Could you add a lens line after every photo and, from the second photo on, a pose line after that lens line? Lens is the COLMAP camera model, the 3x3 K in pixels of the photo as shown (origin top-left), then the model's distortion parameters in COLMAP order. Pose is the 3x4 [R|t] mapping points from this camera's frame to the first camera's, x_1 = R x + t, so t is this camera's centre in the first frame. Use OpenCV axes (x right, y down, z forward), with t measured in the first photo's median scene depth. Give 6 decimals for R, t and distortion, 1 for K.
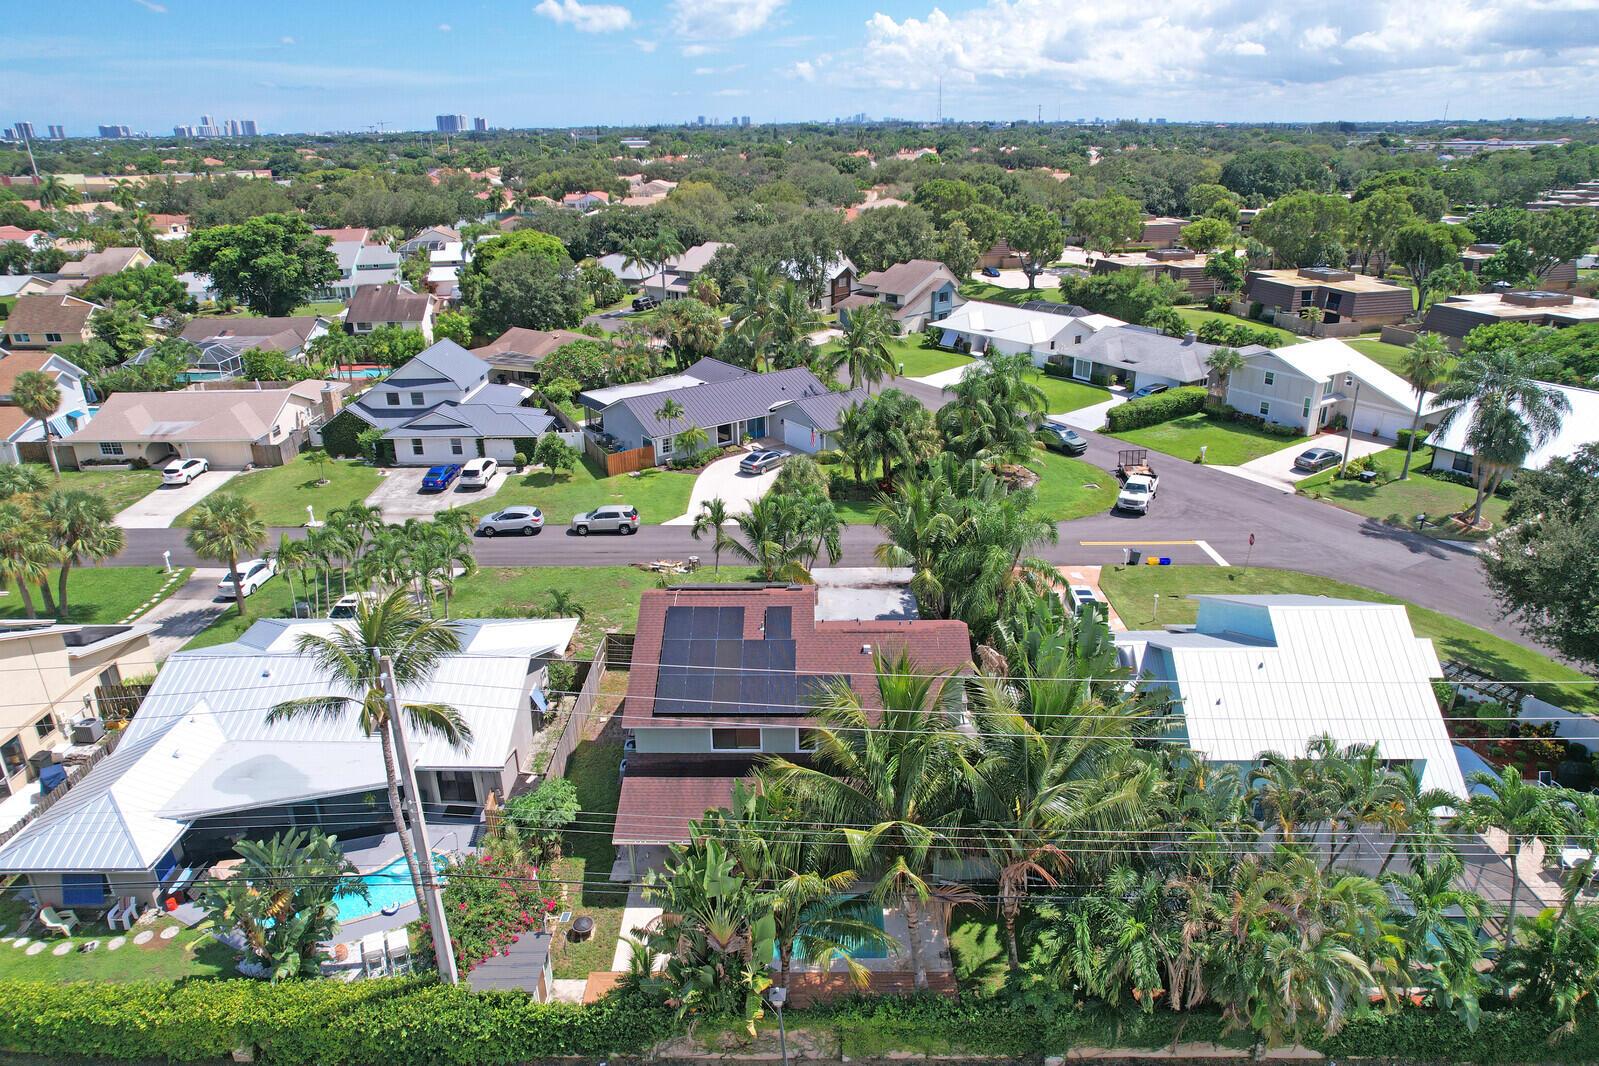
lens RADIAL K [[1037.0, 0, 799.5], [0, 1037.0, 533.0], [0, 0, 1]] dist [-0.081774, 0.077572]
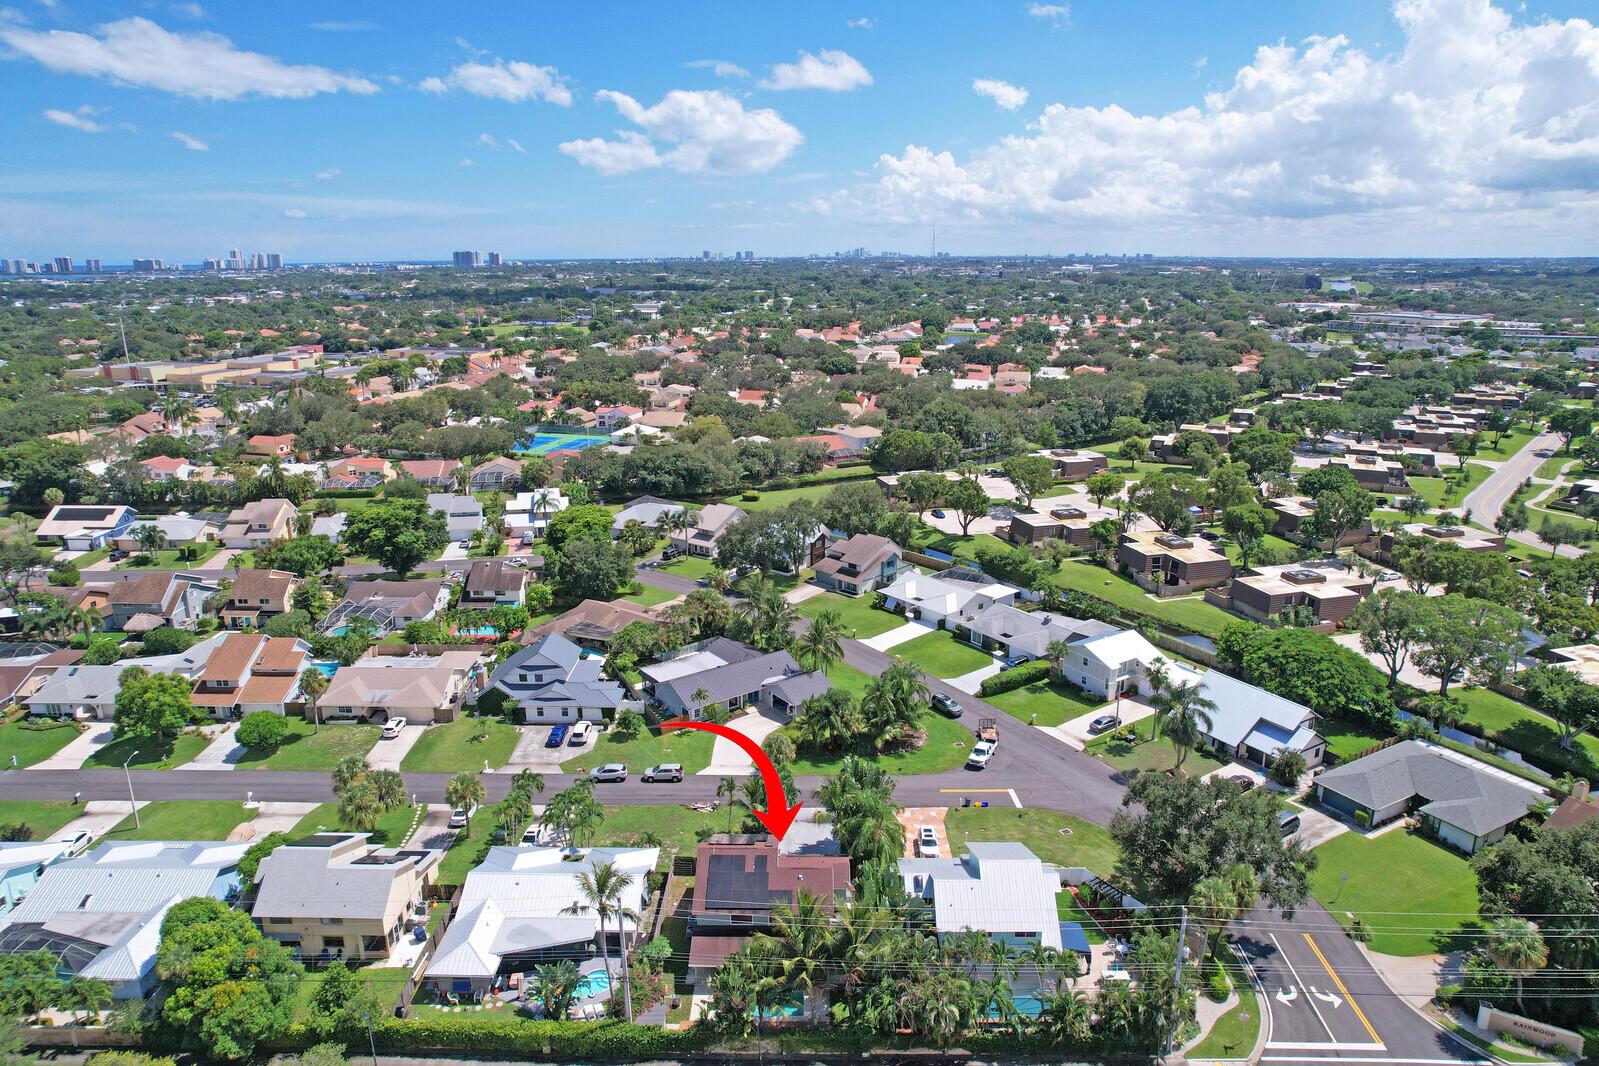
lens RADIAL K [[1037.0, 0, 799.5], [0, 1037.0, 533.0], [0, 0, 1]] dist [-0.081774, 0.077572]
pose [[0.999987, 0.005129, 0.000090, 0.028869], [-0.005084, 0.993342, -0.115087, -0.180839], [-0.000680, 0.115085, 0.993355, -0.629478]]
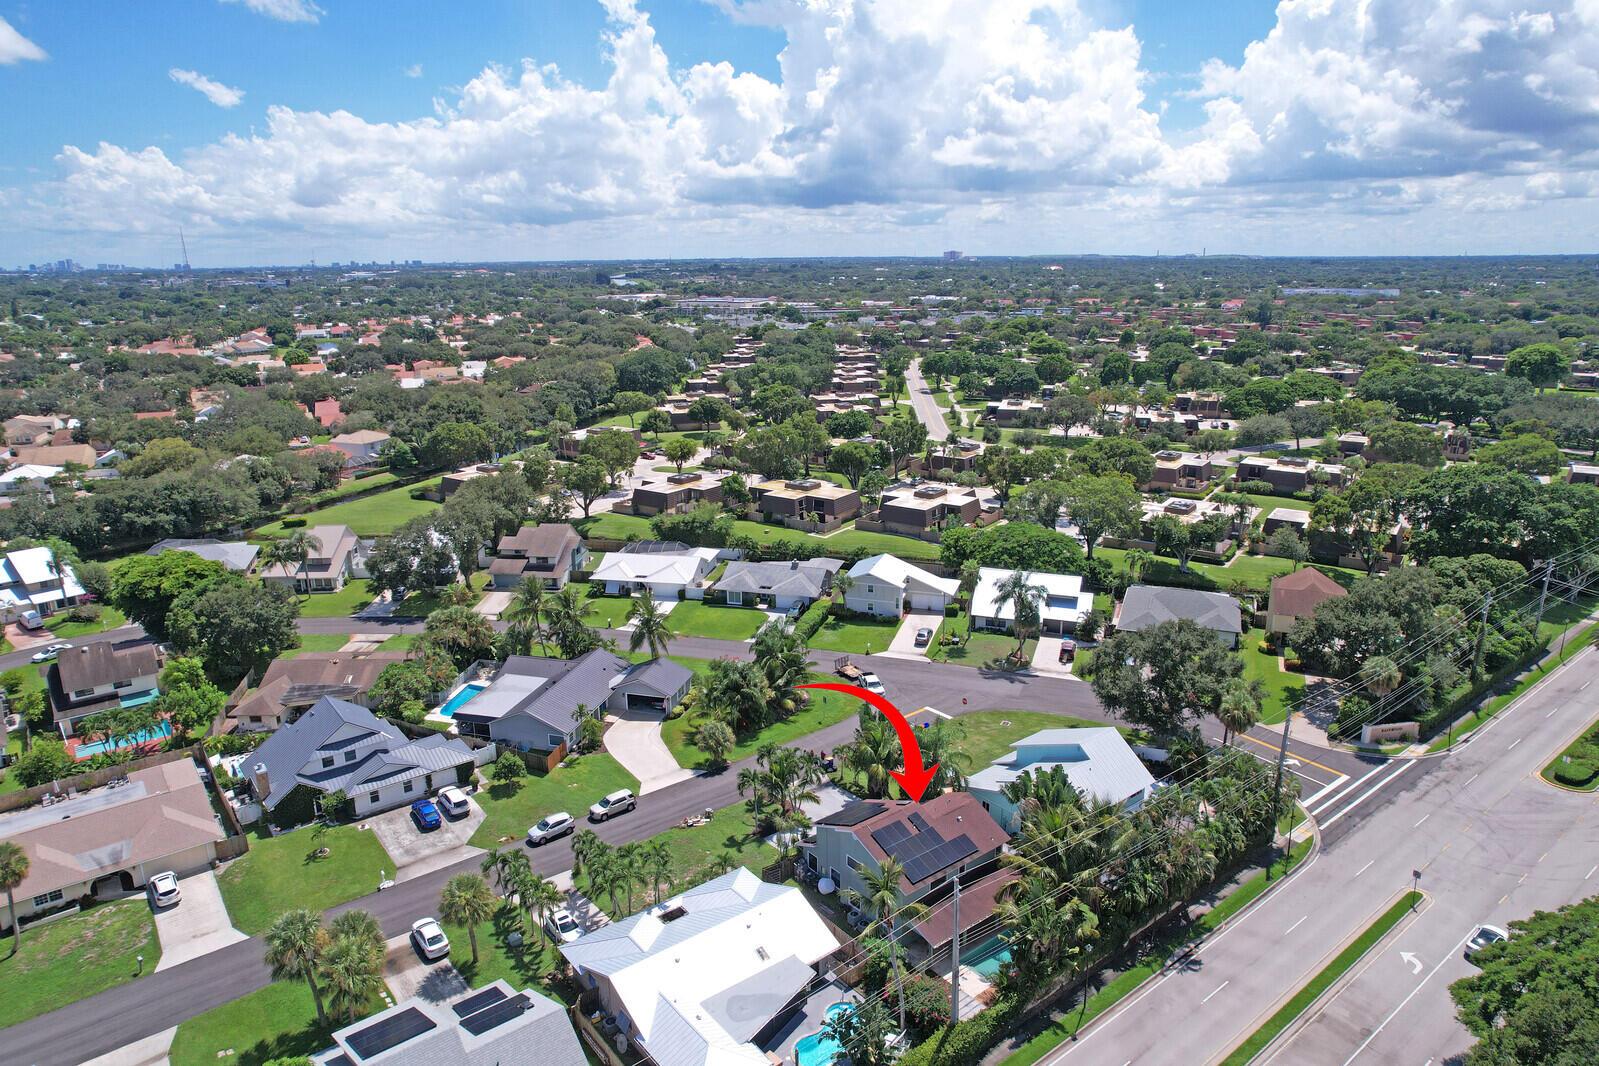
lens RADIAL K [[1013.4, 0, 811.4], [0, 1013.4, 556.3], [0, 0, 1]] dist [-0.069825, 0.062968]
pose [[0.775460, -0.179868, 0.605235, -0.644514], [0.237267, 0.971323, -0.015335, -0.220513], [-0.585121, 0.155494, 0.795899, -0.264984]]
